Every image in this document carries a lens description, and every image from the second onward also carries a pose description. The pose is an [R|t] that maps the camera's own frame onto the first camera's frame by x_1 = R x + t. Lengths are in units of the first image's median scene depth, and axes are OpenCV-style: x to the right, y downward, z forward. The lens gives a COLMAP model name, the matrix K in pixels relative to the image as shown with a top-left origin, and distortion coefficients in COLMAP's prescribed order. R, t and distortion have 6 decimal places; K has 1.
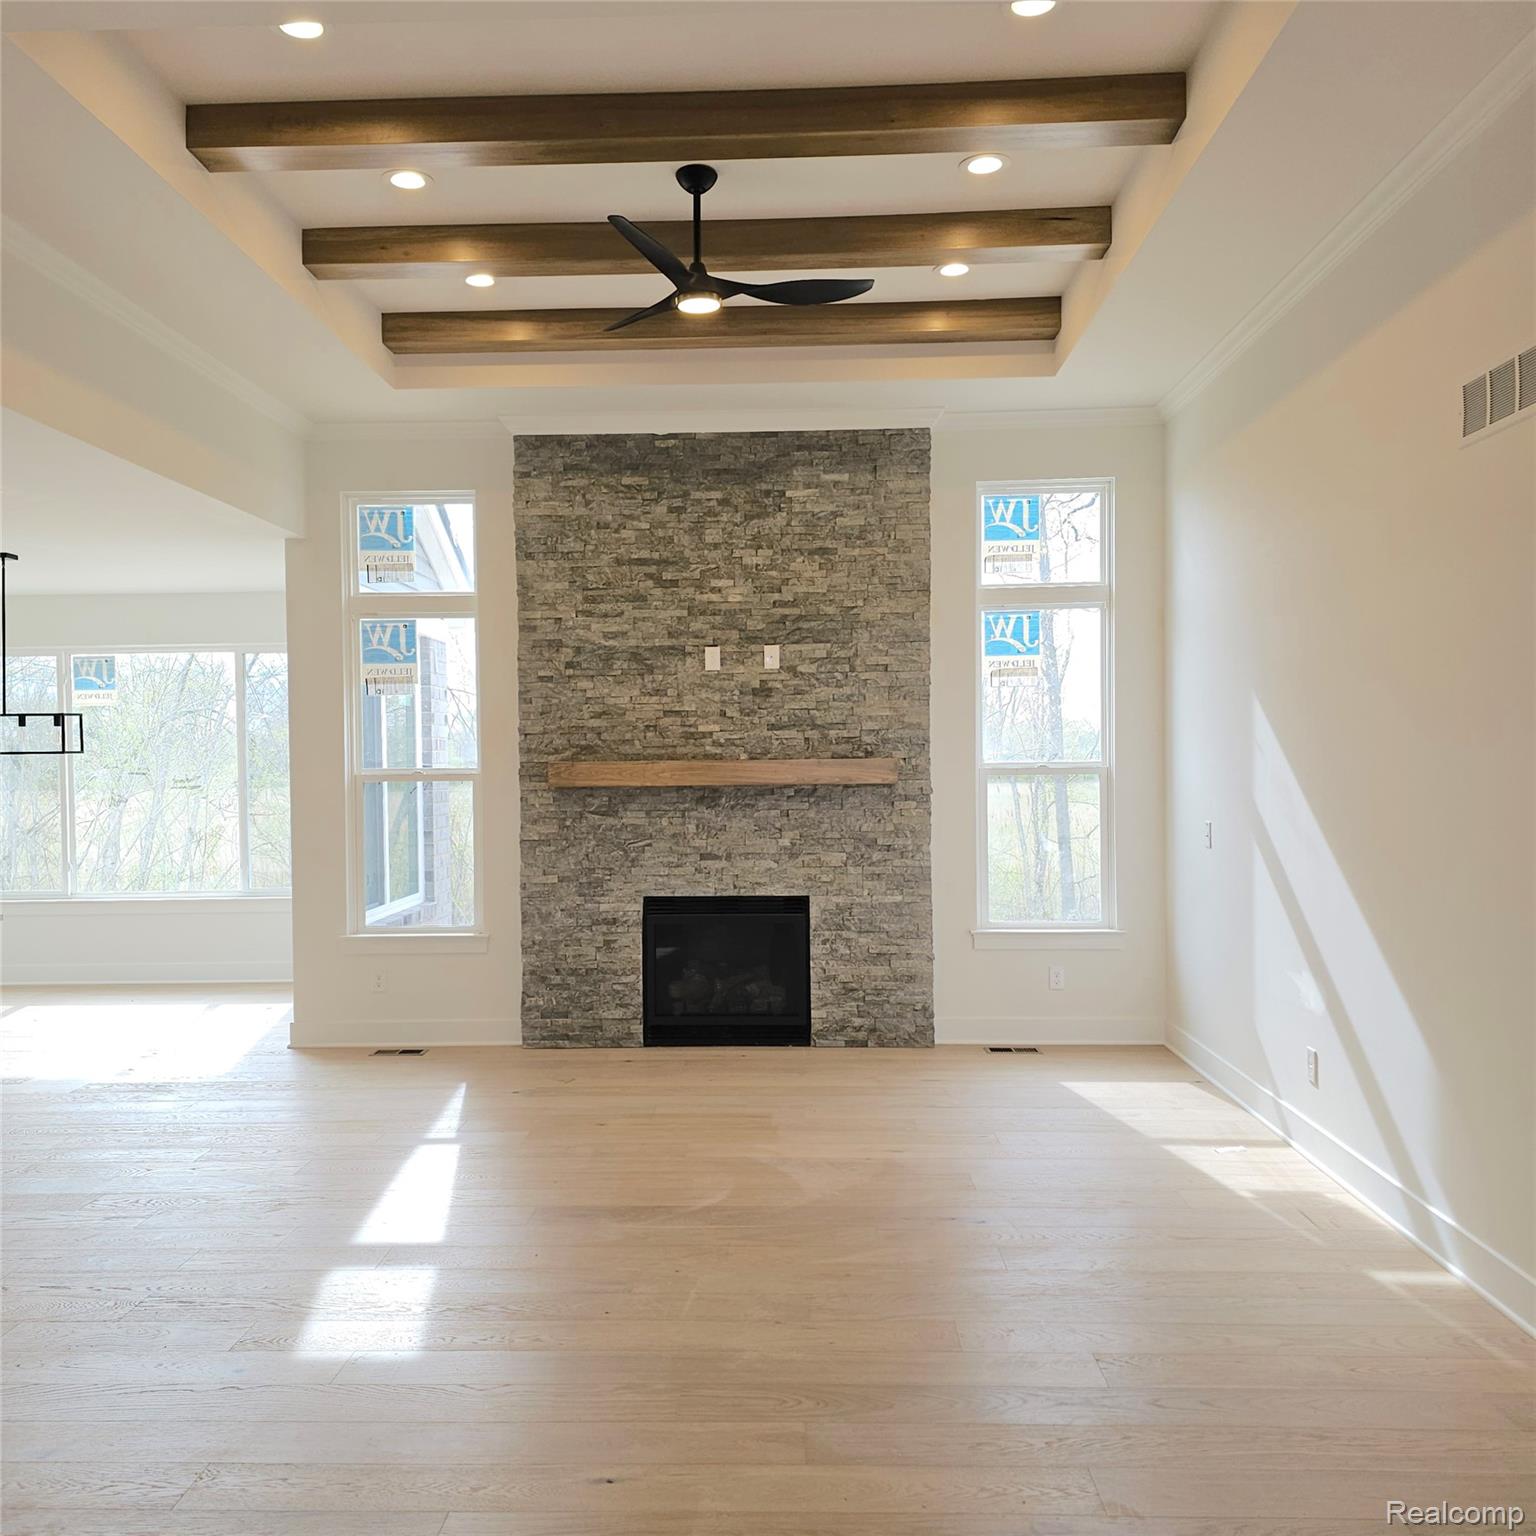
lens RADIAL K [[1422.8, 0, 760.0], [0, 1422.8, 777.0], [0, 0, 1]] dist [0.063488, 0.000000]
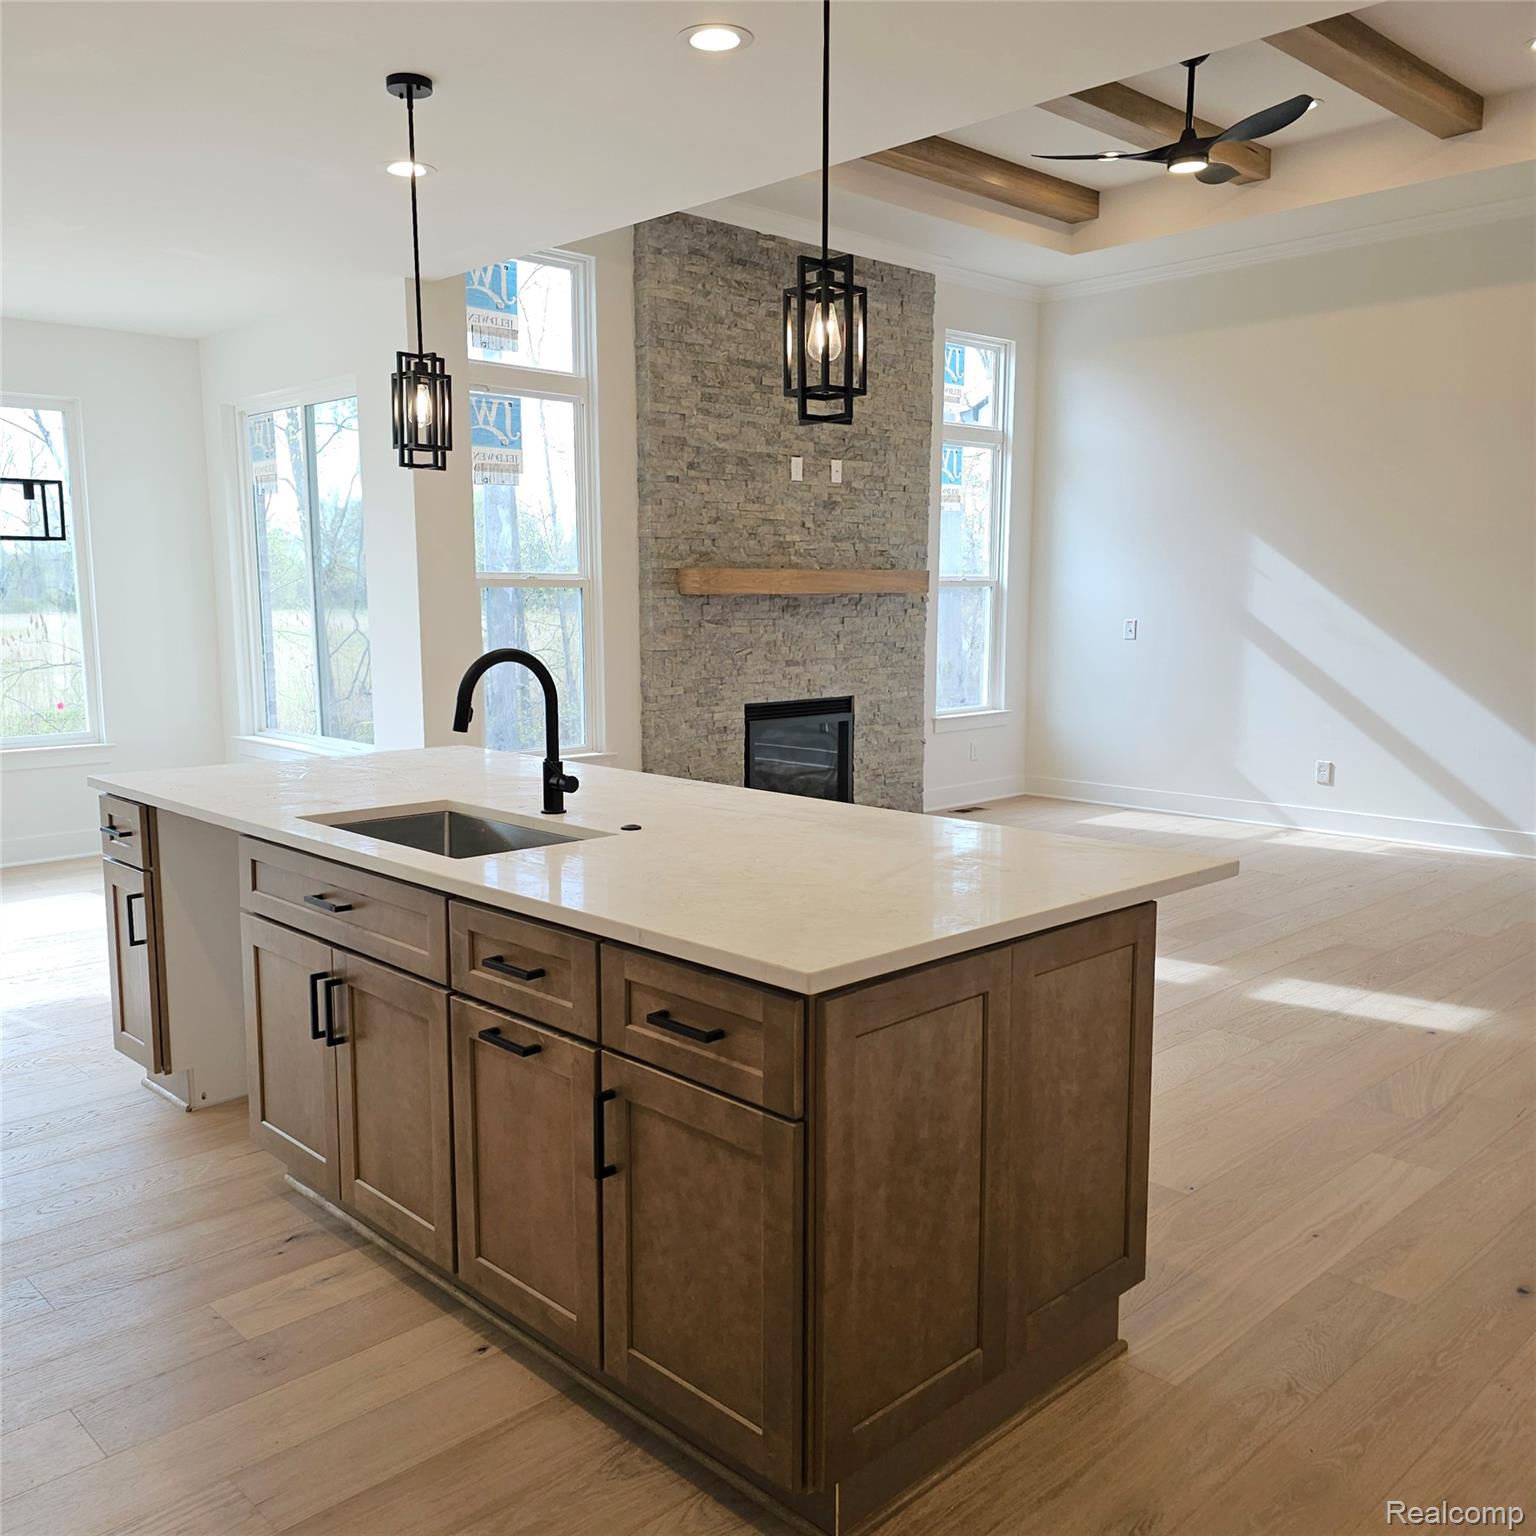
lens RADIAL K [[1422.8, 0, 763.5], [0, 1422.8, 762.4], [0, 0, 1]] dist [0.063488, 0.000000]
pose [[0.679745, -0.081140, 0.728947, -0.817158], [0.001422, 0.994006, 0.109318, 0.014648], [-0.733447, -0.073272, 0.675786, 0.303634]]
